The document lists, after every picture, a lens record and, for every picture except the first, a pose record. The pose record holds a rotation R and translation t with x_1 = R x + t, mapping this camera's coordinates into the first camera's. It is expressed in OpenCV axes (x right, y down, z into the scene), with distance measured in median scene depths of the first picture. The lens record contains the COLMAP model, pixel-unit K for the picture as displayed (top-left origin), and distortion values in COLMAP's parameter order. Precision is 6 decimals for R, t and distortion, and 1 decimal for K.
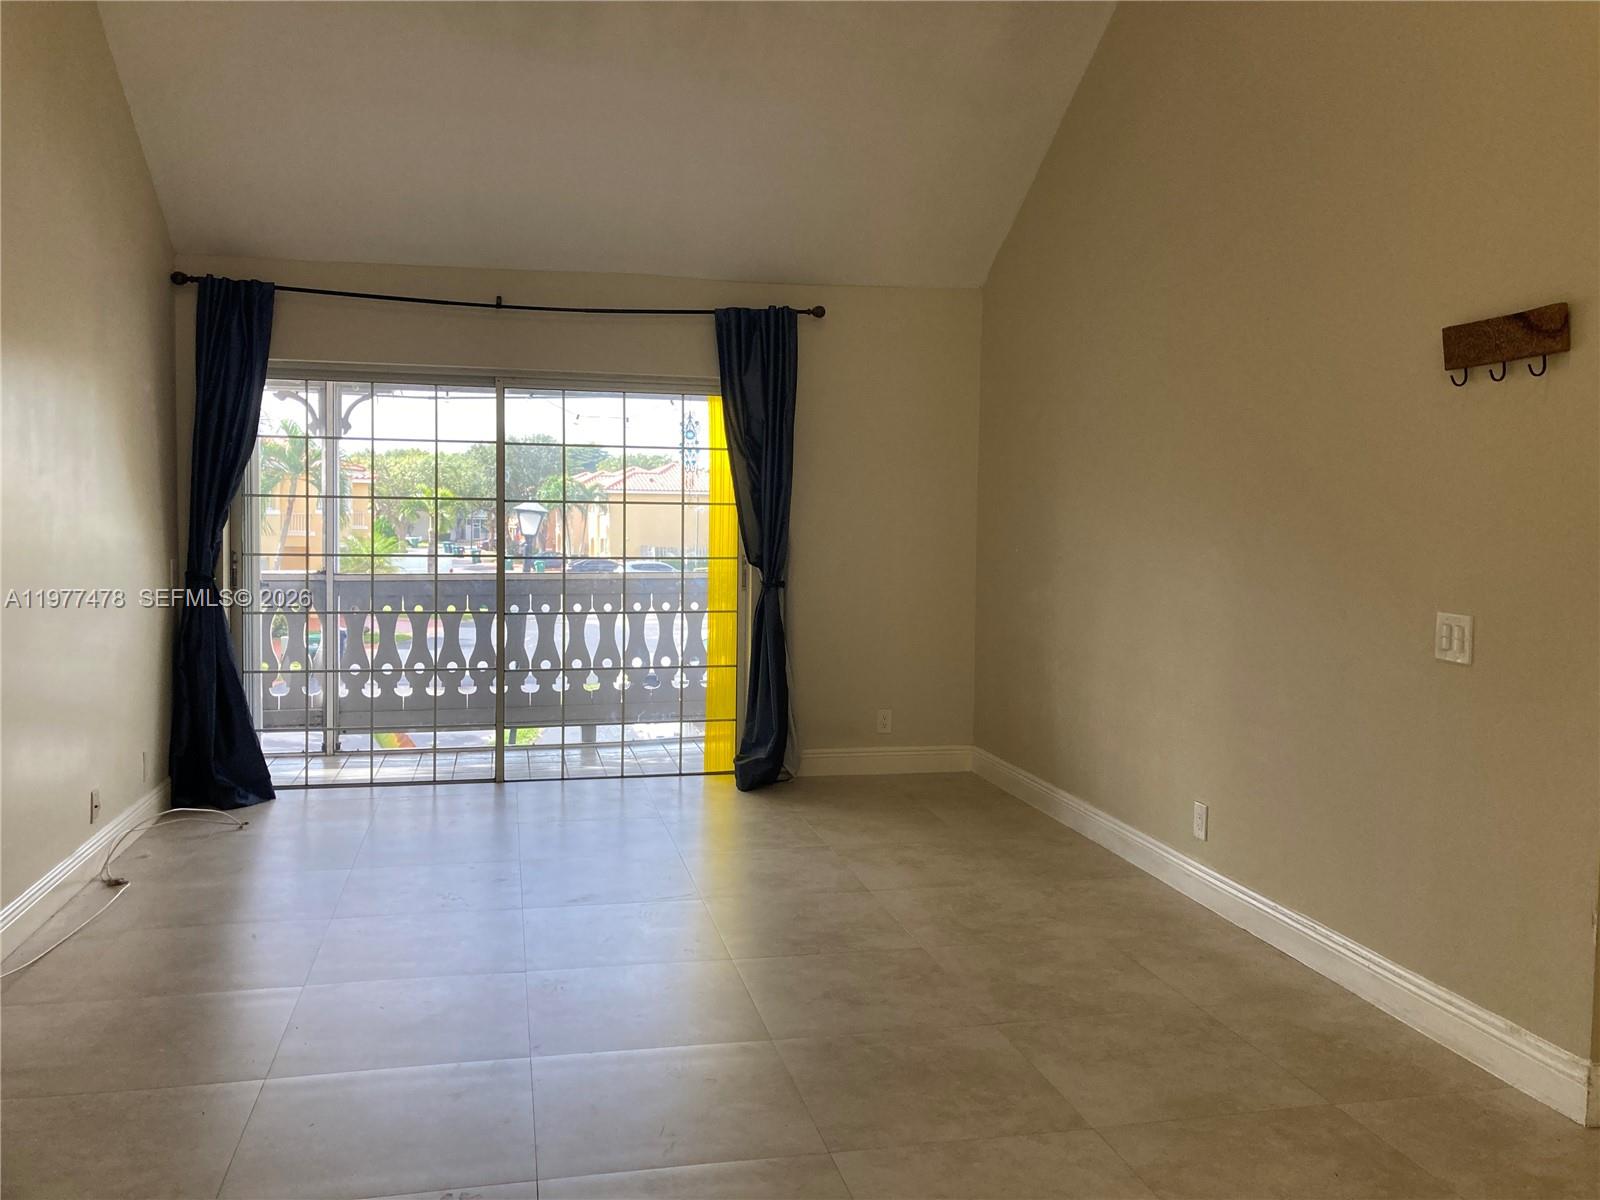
lens RADIAL K [[1315.5, 0, 812.4], [0, 1315.5, 588.5], [0, 0, 1]] dist [0.046292, -0.054822]
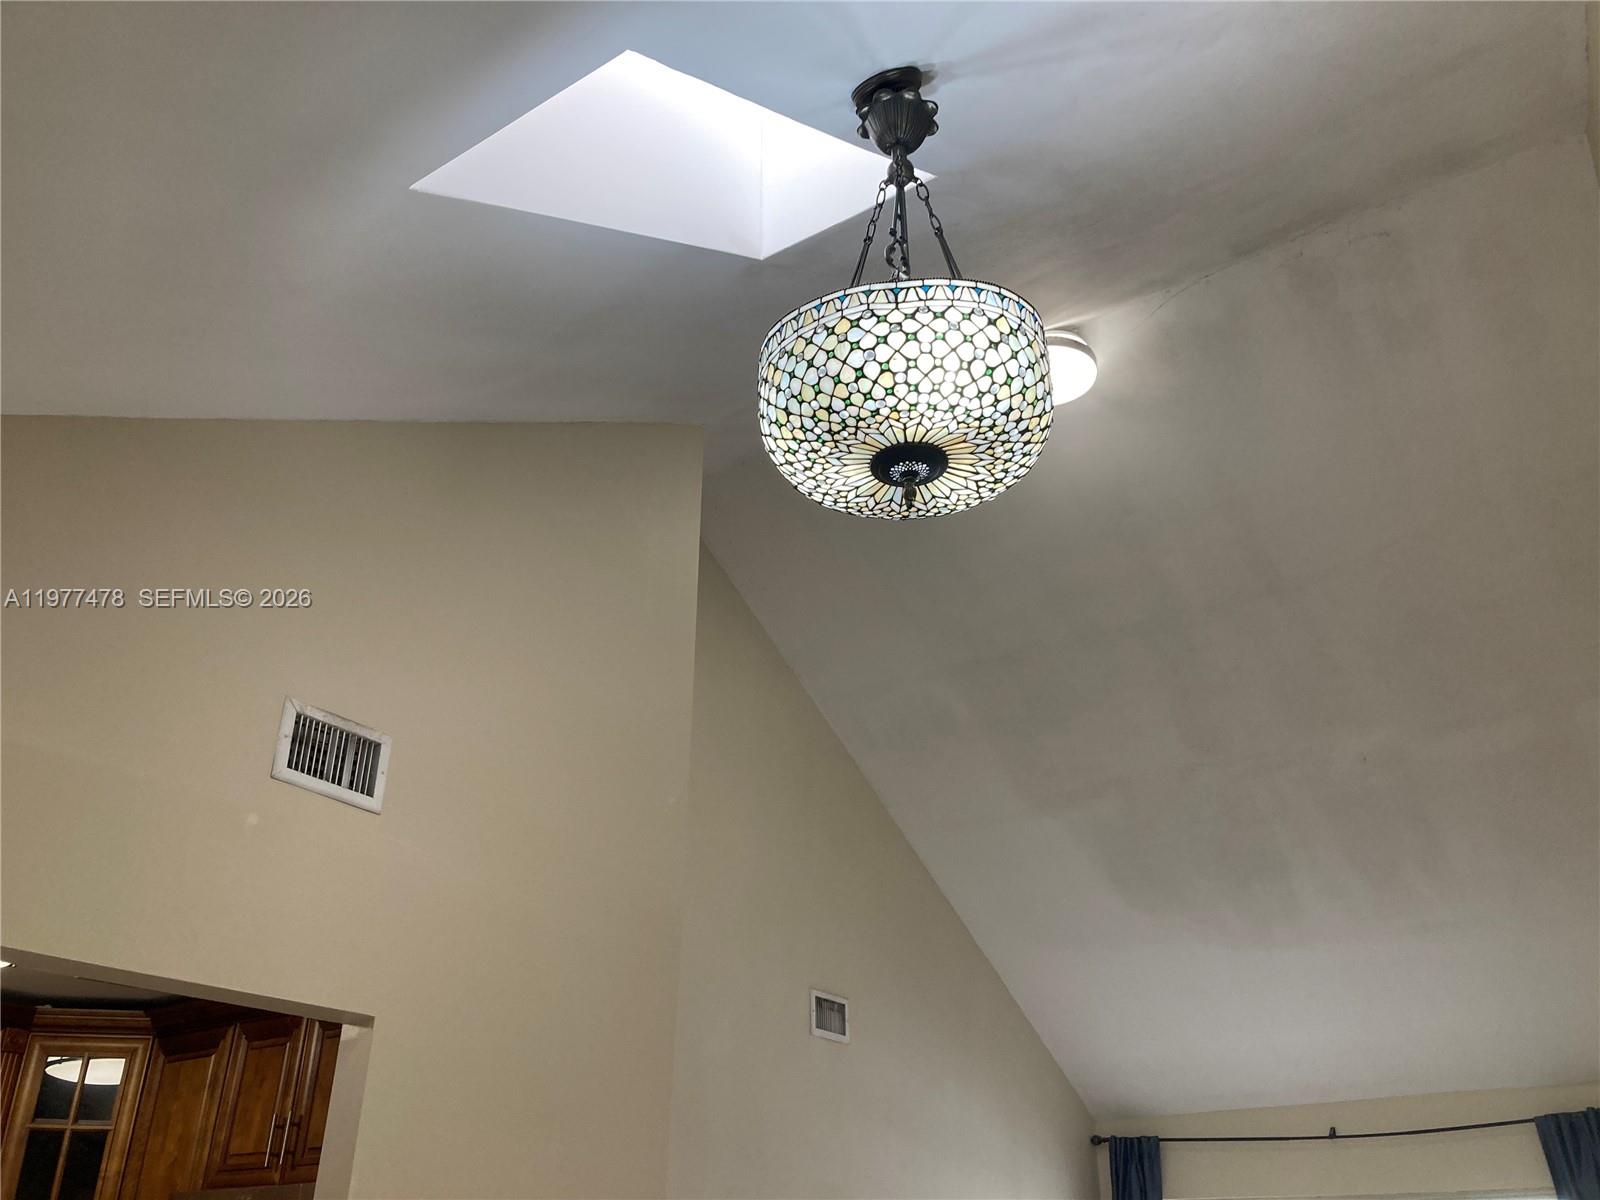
lens RADIAL K [[1315.5, 0, 812.4], [0, 1315.5, 588.5], [0, 0, 1]] dist [0.046292, -0.054822]
pose [[0.666929, -0.362917, -0.650766, 0.412253], [-0.031723, 0.858749, -0.511414, -0.016130], [0.744445, 0.361721, 0.561212, -0.178841]]
